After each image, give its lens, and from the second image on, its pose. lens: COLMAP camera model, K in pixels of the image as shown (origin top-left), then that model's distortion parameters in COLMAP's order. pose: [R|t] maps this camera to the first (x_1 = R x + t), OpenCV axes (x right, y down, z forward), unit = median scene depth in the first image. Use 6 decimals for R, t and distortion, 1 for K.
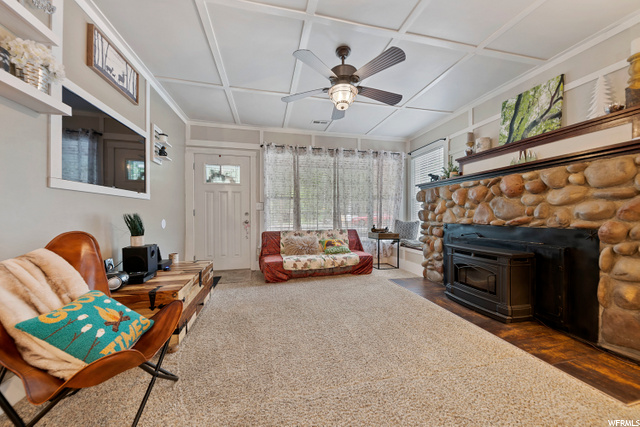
lens RADIAL K [[224.9, 0, 318.9], [0, 224.9, 214.9], [0, 0, 1]] dist [0.001443, -0.000065]
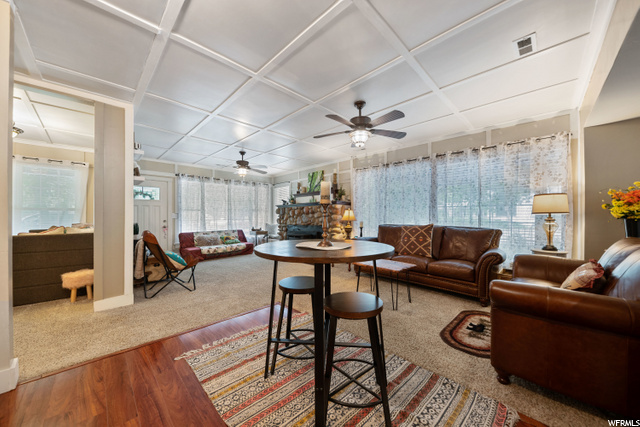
lens RADIAL K [[235.1, 0, 316.6], [0, 235.1, 217.3], [0, 0, 1]] dist [0.001323, 0.000040]
pose [[0.861914, -0.003942, 0.507038, -0.287296], [0.004658, 0.999989, -0.000144, -0.028226], [-0.507032, 0.002486, 0.861923, -0.915433]]
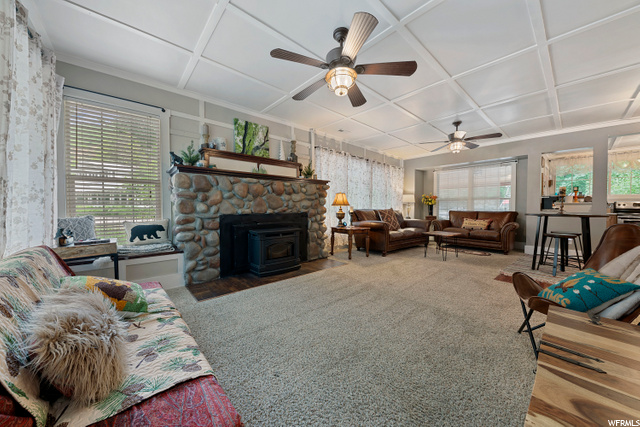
lens RADIAL K [[224.9, 0, 322.3], [0, 224.9, 210.8], [0, 0, 1]] dist [0.001443, -0.000065]
pose [[-0.479545, -0.007713, 0.877484, -0.427282], [-0.000269, 0.999963, 0.008643, 0.011243], [-0.877517, 0.003908, -0.479529, 0.921527]]
